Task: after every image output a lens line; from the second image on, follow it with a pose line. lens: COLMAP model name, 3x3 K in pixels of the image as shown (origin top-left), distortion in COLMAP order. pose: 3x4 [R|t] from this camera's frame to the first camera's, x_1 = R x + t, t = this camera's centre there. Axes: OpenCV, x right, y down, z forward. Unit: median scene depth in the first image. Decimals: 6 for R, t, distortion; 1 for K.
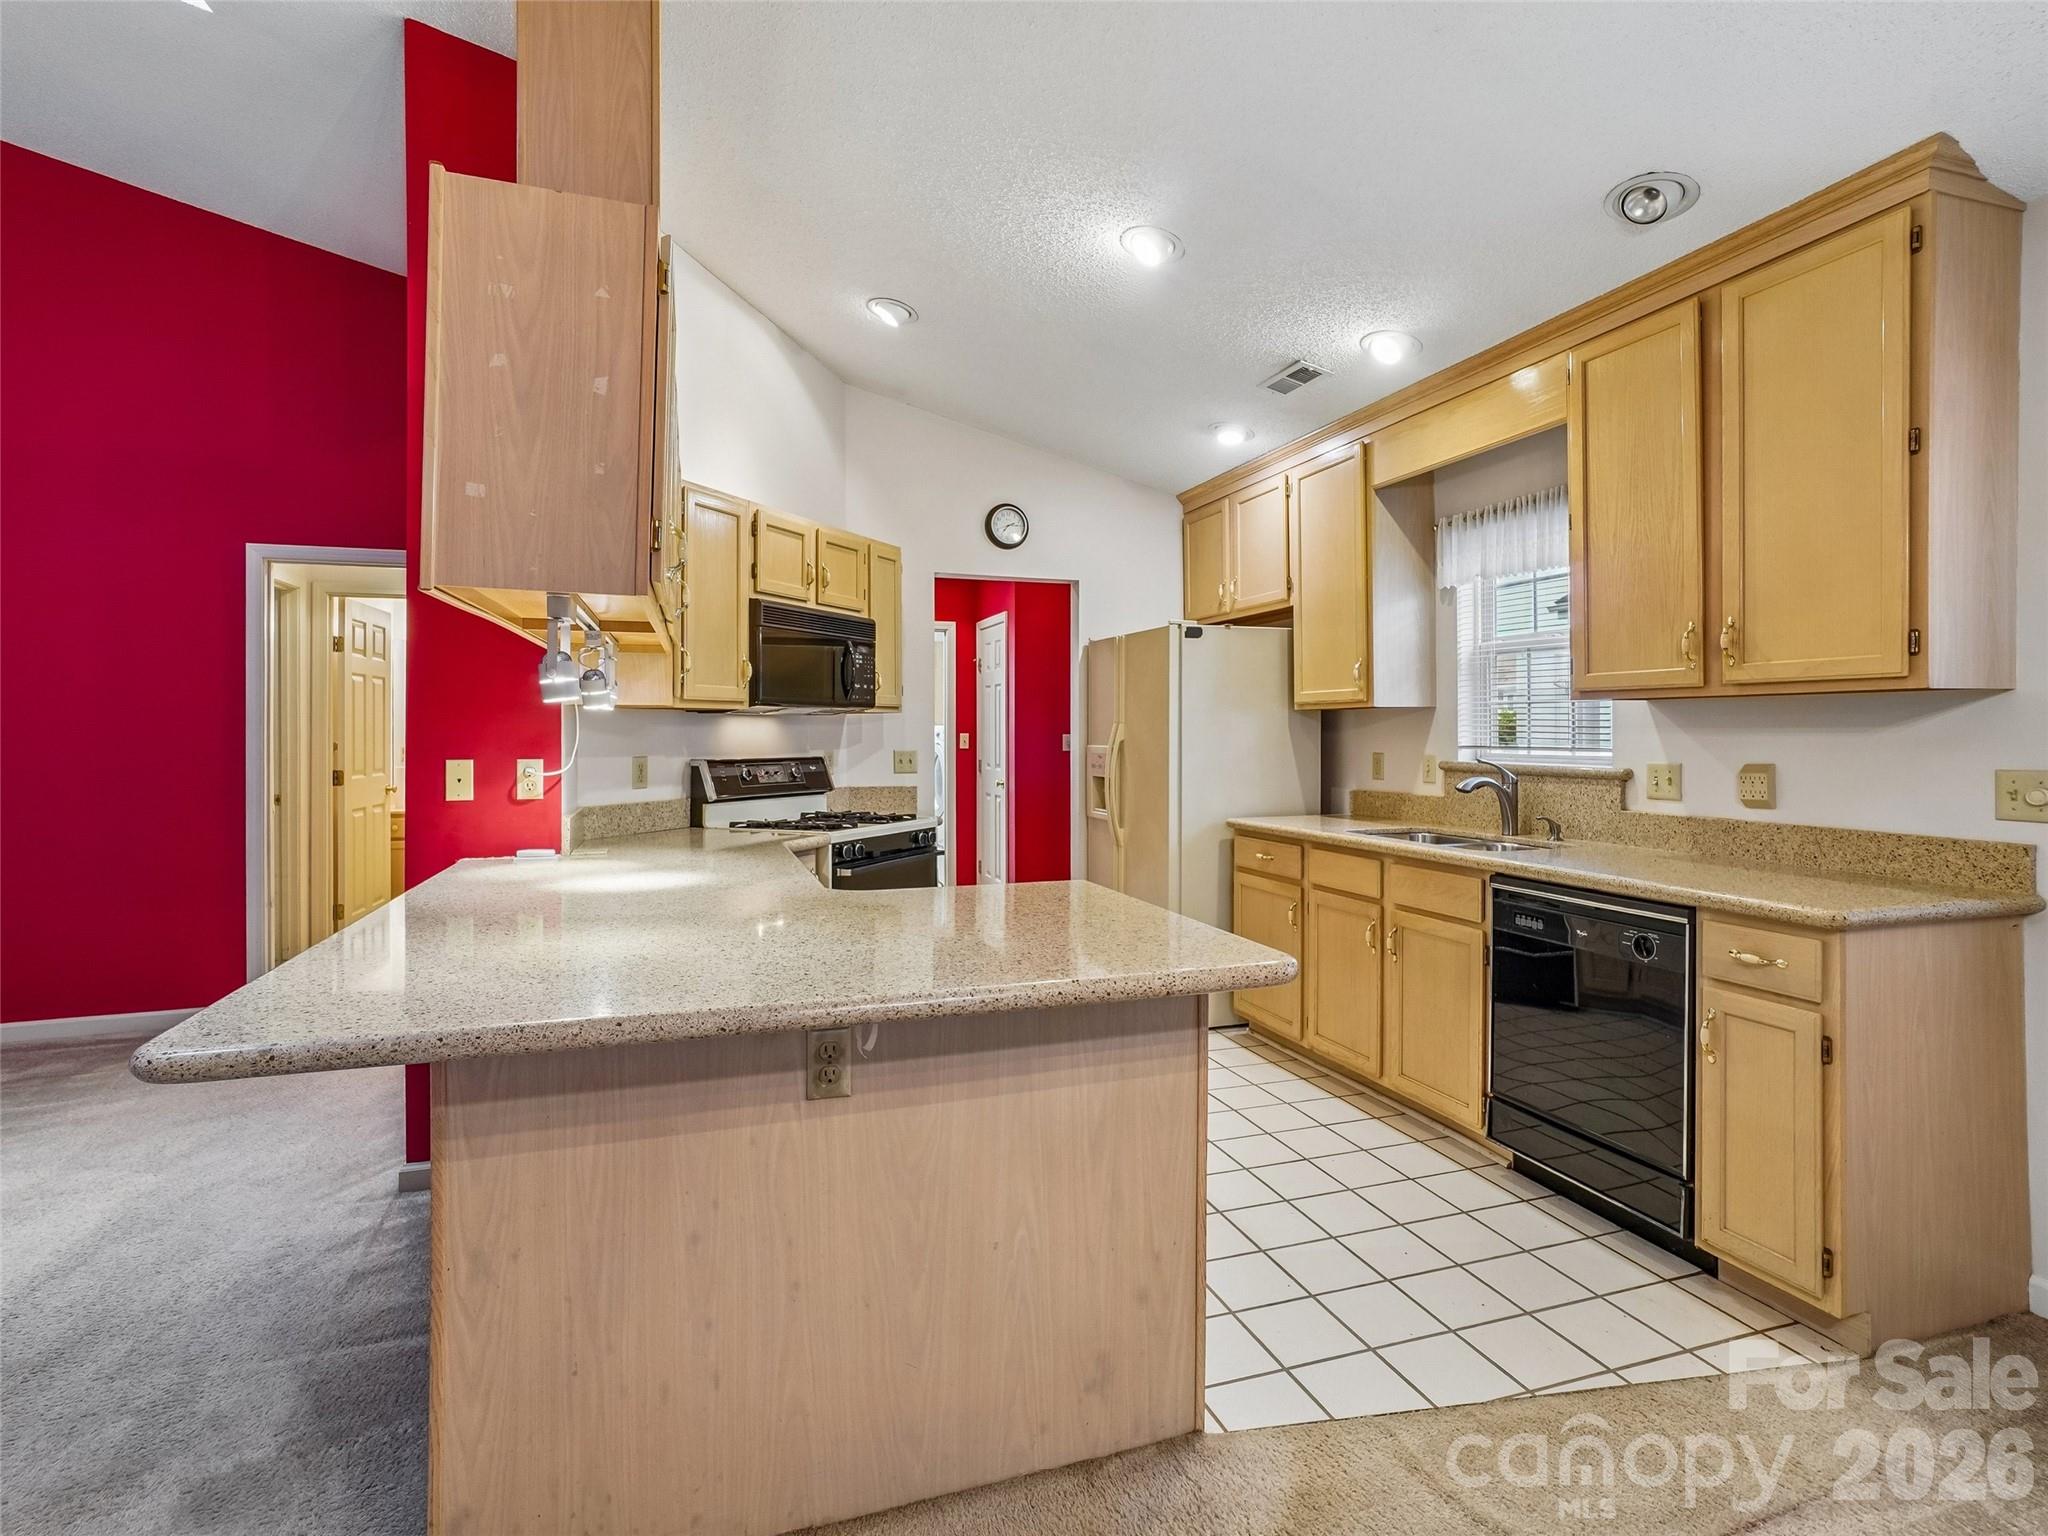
lens RADIAL K [[990.9, 0, 1040.1], [0, 990.9, 736.1], [0, 0, 1]] dist [-0.032252, 0.024312]
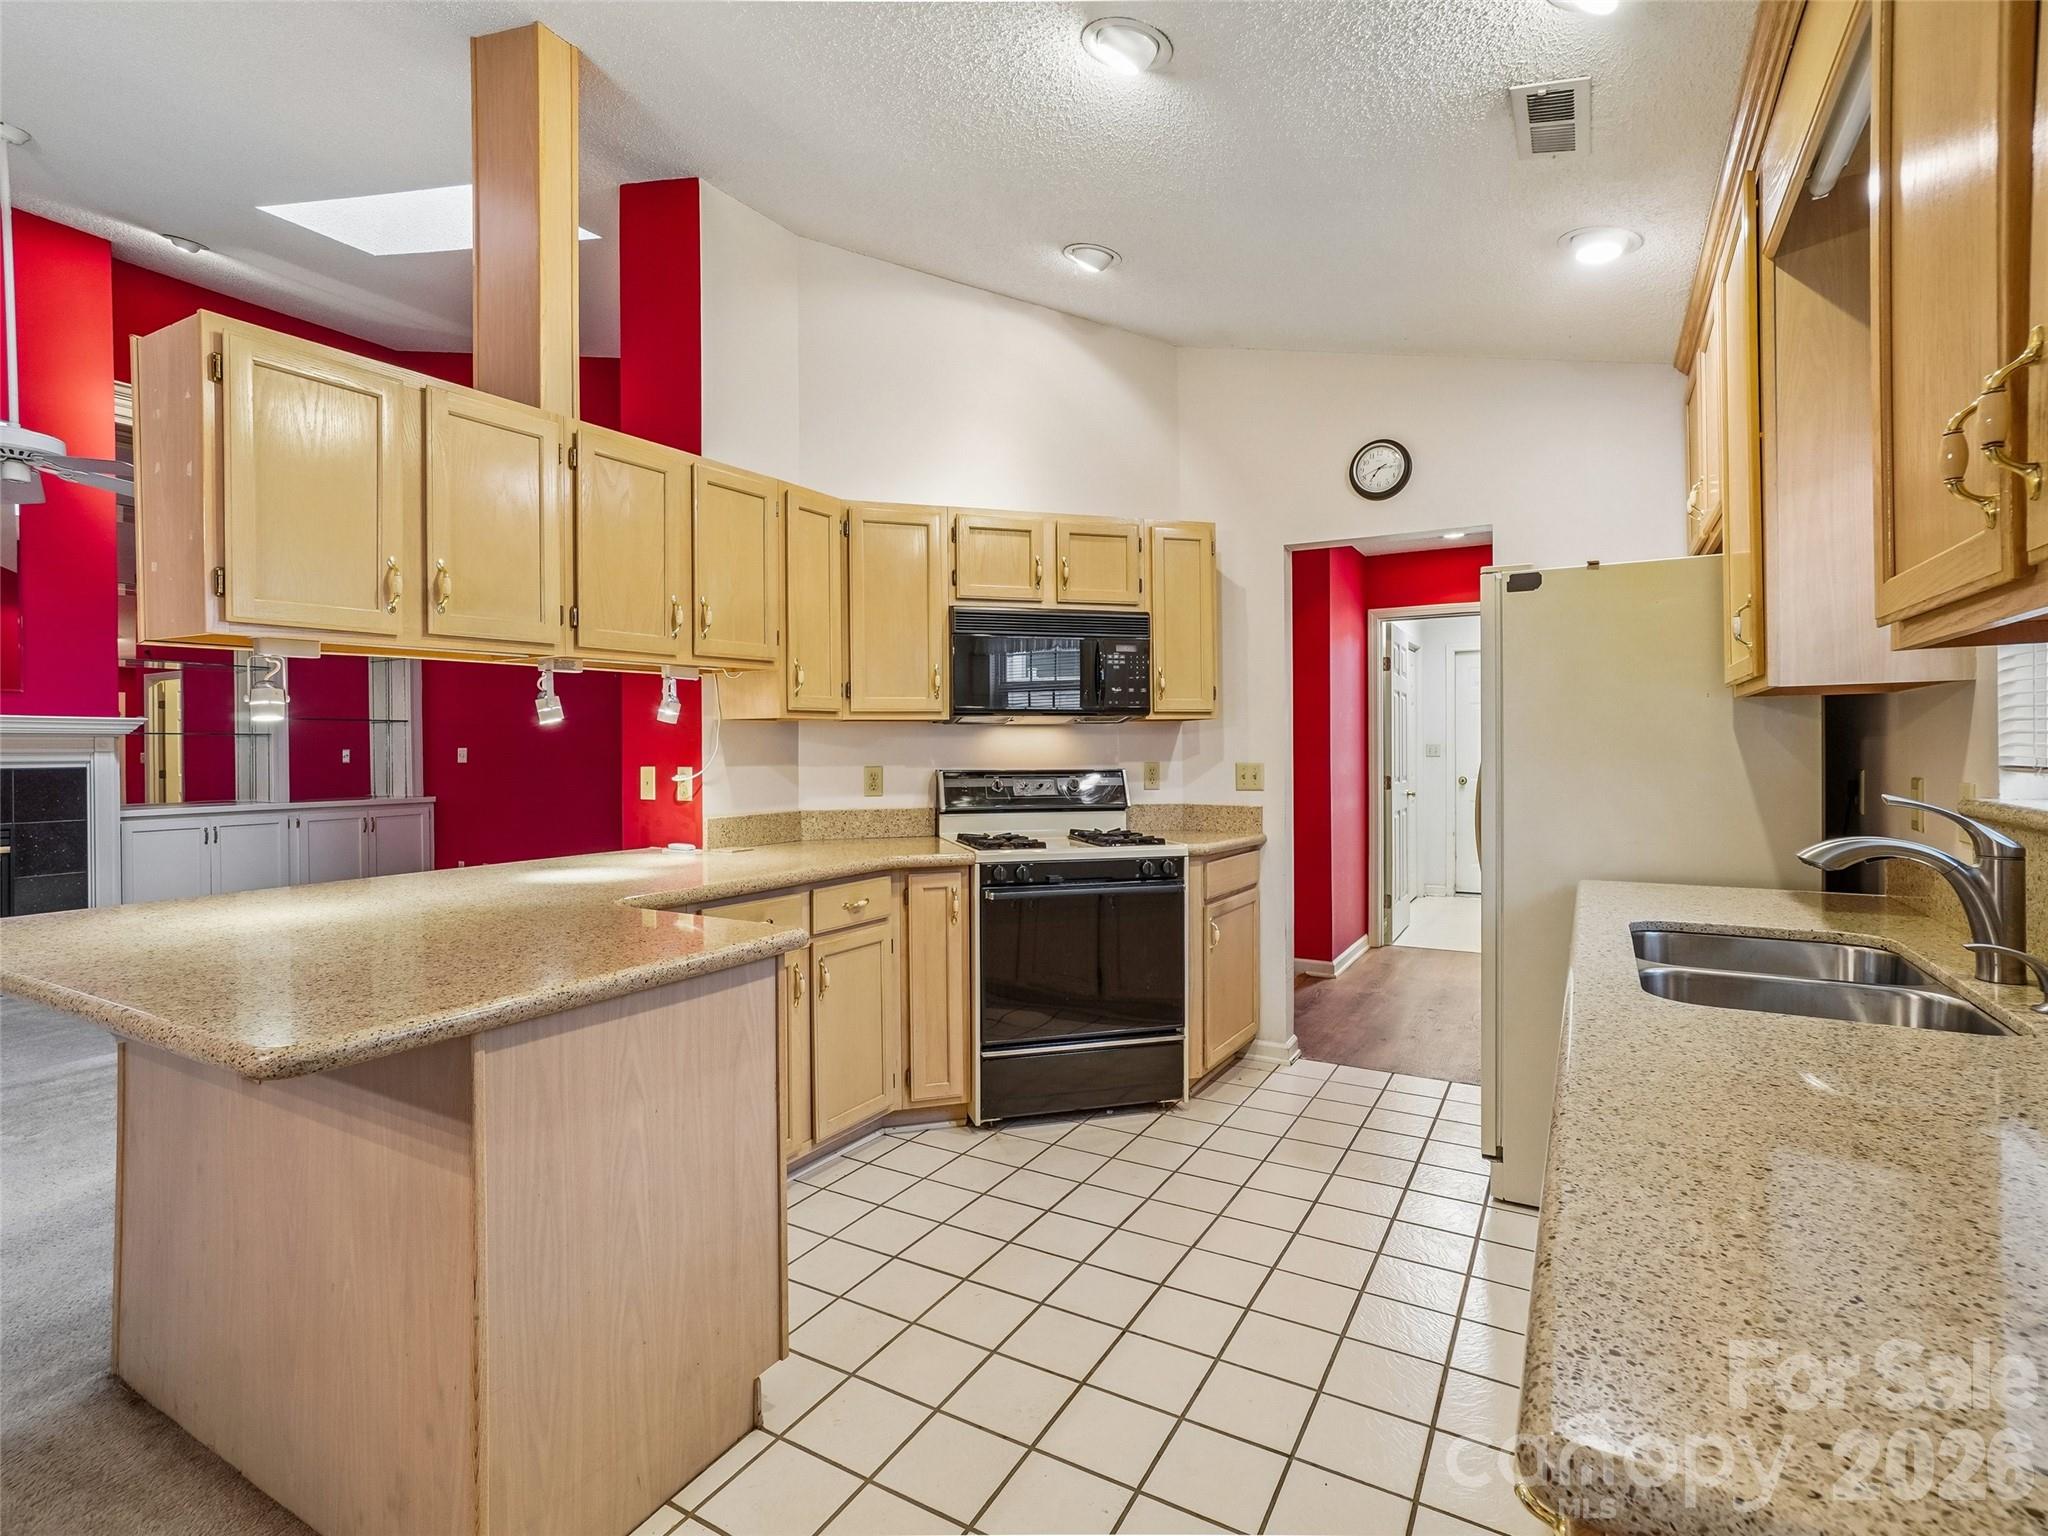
lens RADIAL K [[1006.8, 0, 1012.2], [0, 1006.8, 747.5], [0, 0, 1]] dist [-0.002122, 0.001571]
pose [[0.656470, -0.001486, -0.754351, 0.486885], [0.002100, 0.999998, -0.000142, 0.000916], [0.754349, -0.001491, 0.656472, 0.377098]]
